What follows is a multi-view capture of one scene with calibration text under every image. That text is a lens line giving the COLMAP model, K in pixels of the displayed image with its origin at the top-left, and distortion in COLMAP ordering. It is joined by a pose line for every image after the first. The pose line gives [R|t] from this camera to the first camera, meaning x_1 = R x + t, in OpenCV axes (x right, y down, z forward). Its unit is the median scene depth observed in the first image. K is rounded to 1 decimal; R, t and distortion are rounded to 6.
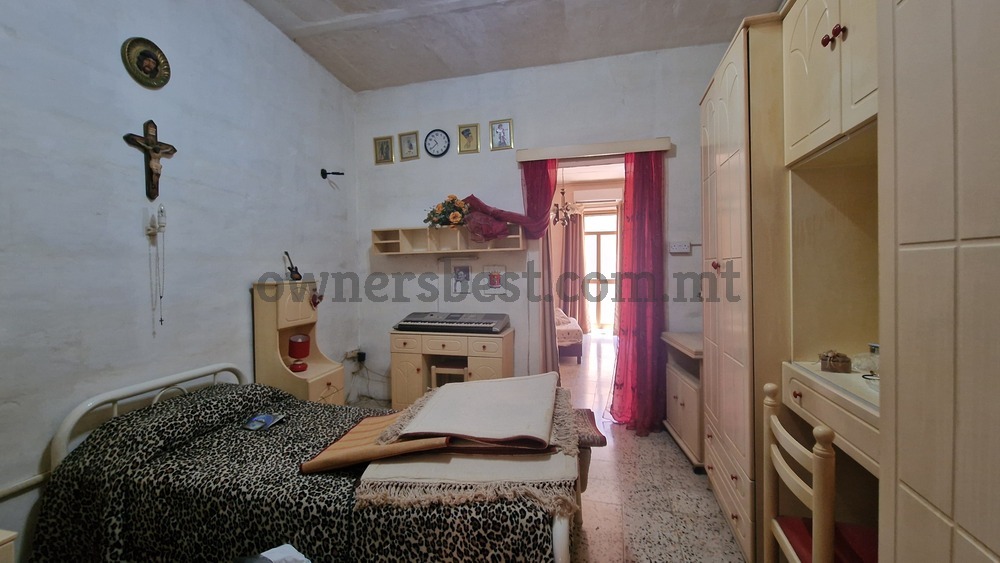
lens RADIAL K [[409.1, 0, 502.0], [0, 409.1, 278.2], [0, 0, 1]] dist [-0.000030, 0.000002]
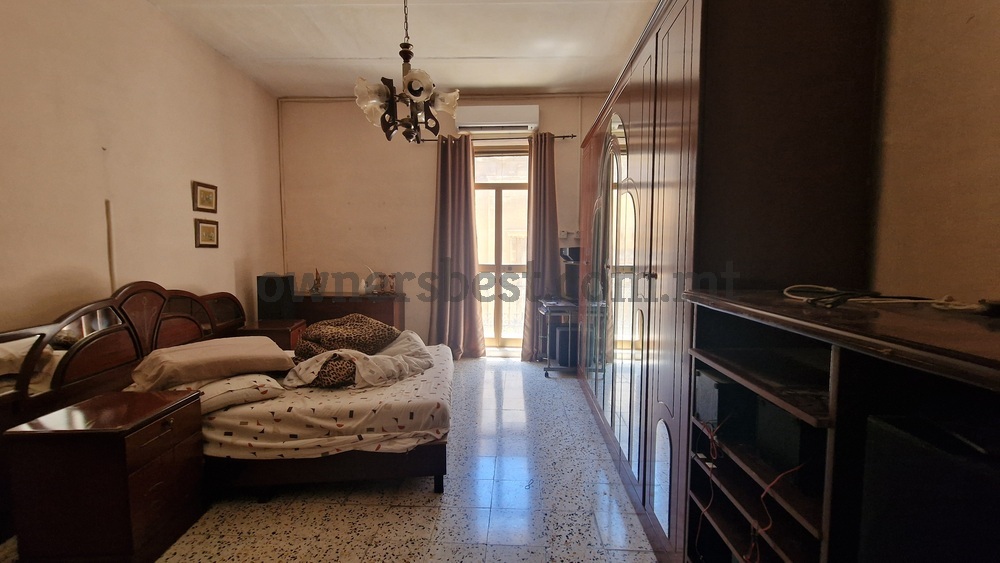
lens RADIAL K [[409.1, 0, 501.4], [0, 409.1, 278.7], [0, 0, 1]] dist [-0.000030, 0.000002]
pose [[0.975450, -0.007221, 0.220102, 0.110747], [-0.004732, 0.998544, 0.053730, -0.008865], [-0.220169, -0.053453, 0.973996, 0.425336]]
